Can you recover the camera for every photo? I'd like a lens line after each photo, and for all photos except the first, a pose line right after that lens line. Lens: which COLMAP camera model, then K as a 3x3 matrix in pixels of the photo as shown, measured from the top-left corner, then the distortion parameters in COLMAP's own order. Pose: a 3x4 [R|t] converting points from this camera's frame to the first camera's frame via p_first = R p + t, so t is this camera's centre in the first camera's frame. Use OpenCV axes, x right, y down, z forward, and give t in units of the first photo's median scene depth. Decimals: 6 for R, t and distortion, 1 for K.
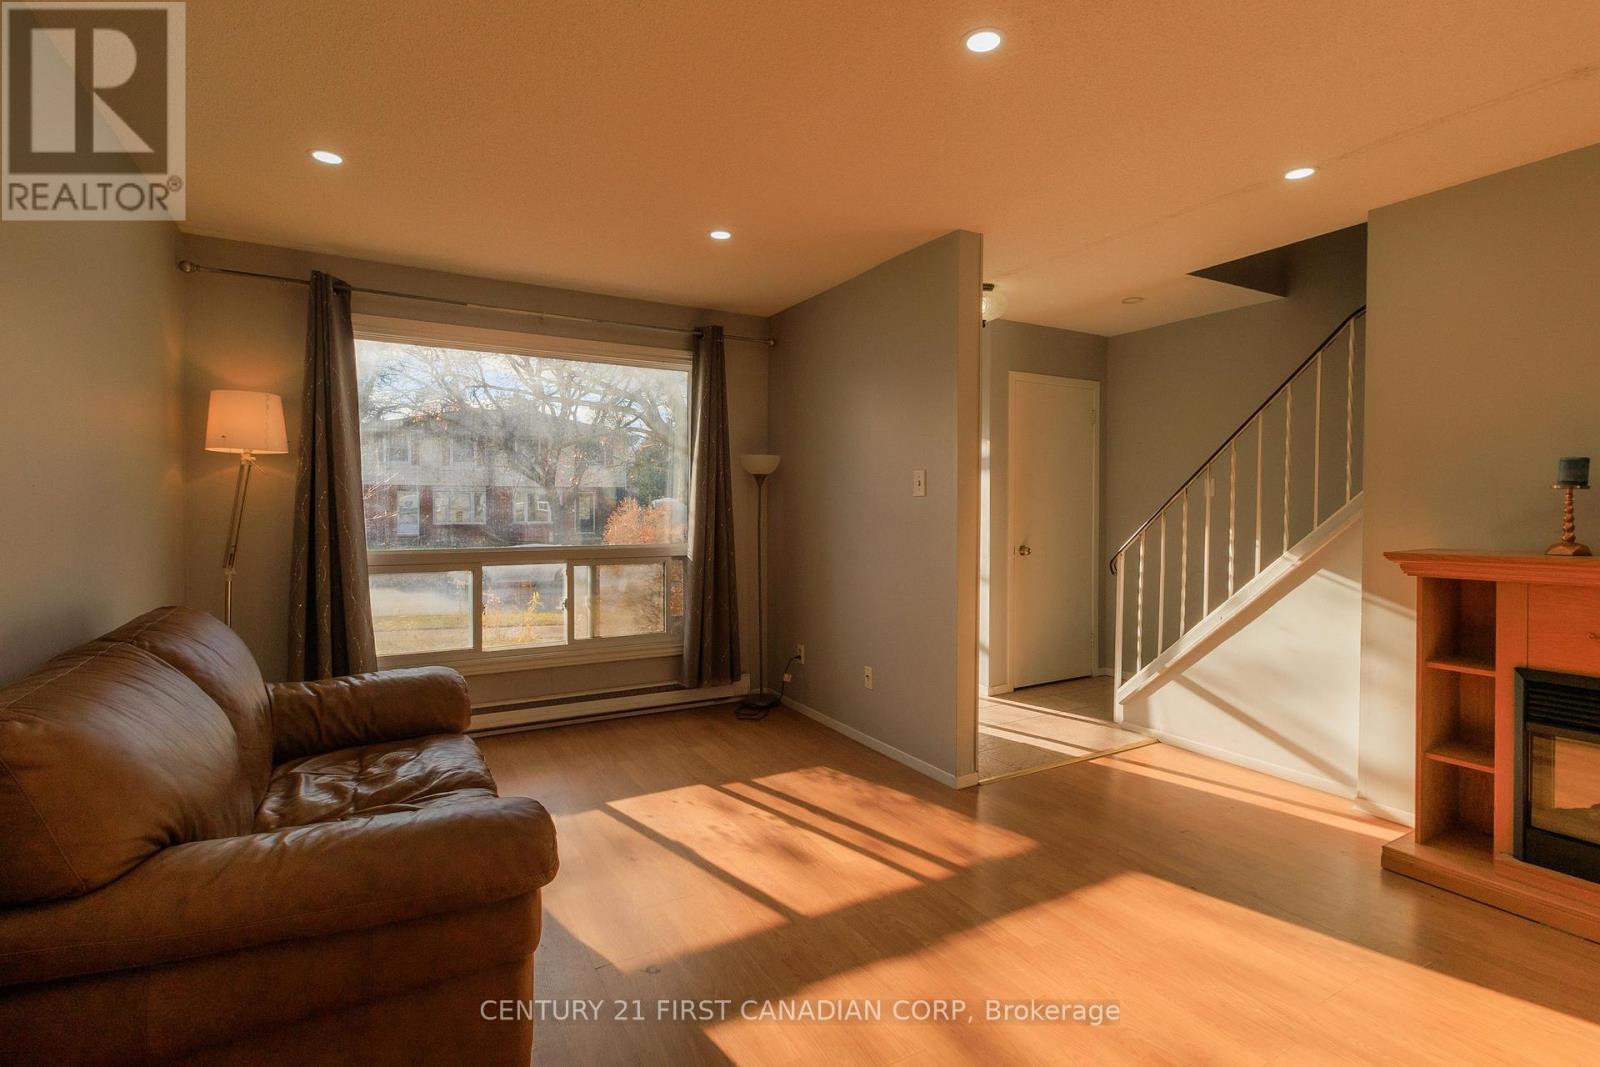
lens RADIAL K [[746.5, 0, 799.1], [0, 746.5, 509.9], [0, 0, 1]] dist [-0.001768, -0.000536]
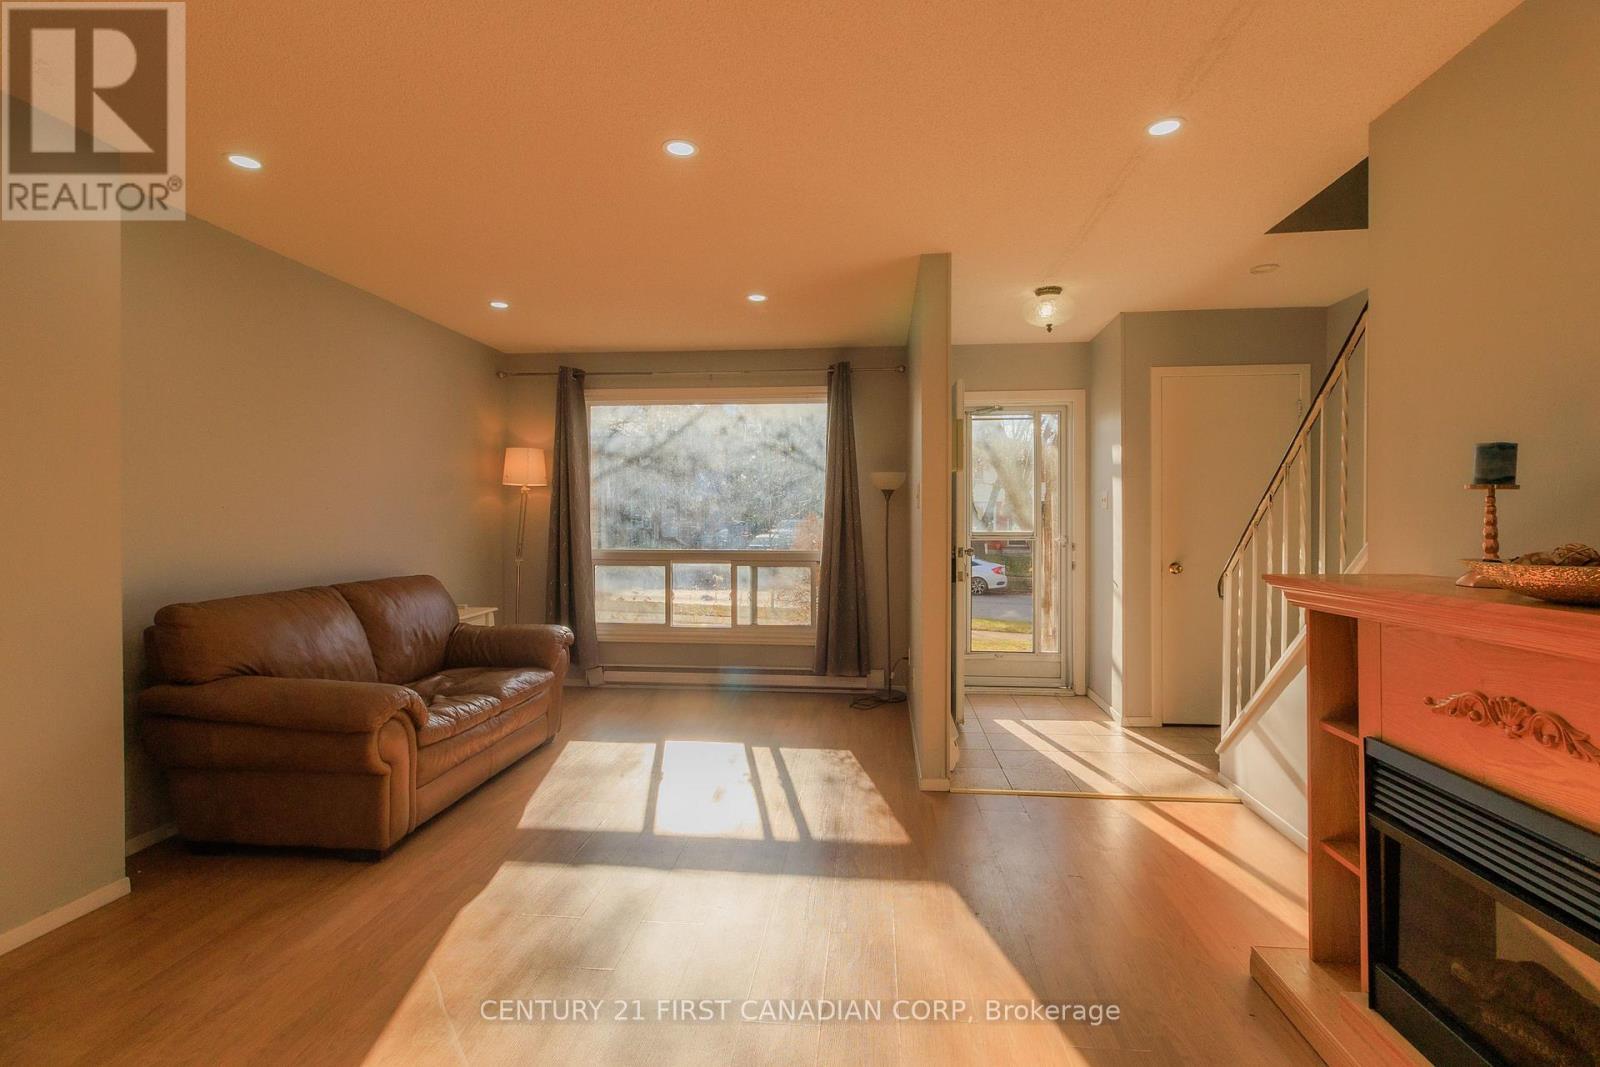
lens RADIAL K [[717.5, 0, 796.2], [0, 717.5, 513.8], [0, 0, 1]] dist [0.002960, 0.000173]
pose [[0.822525, -0.005374, -0.568704, 0.494827], [-0.002569, 0.999910, -0.013165, 0.002106], [0.568724, 0.012290, 0.822437, 0.055062]]
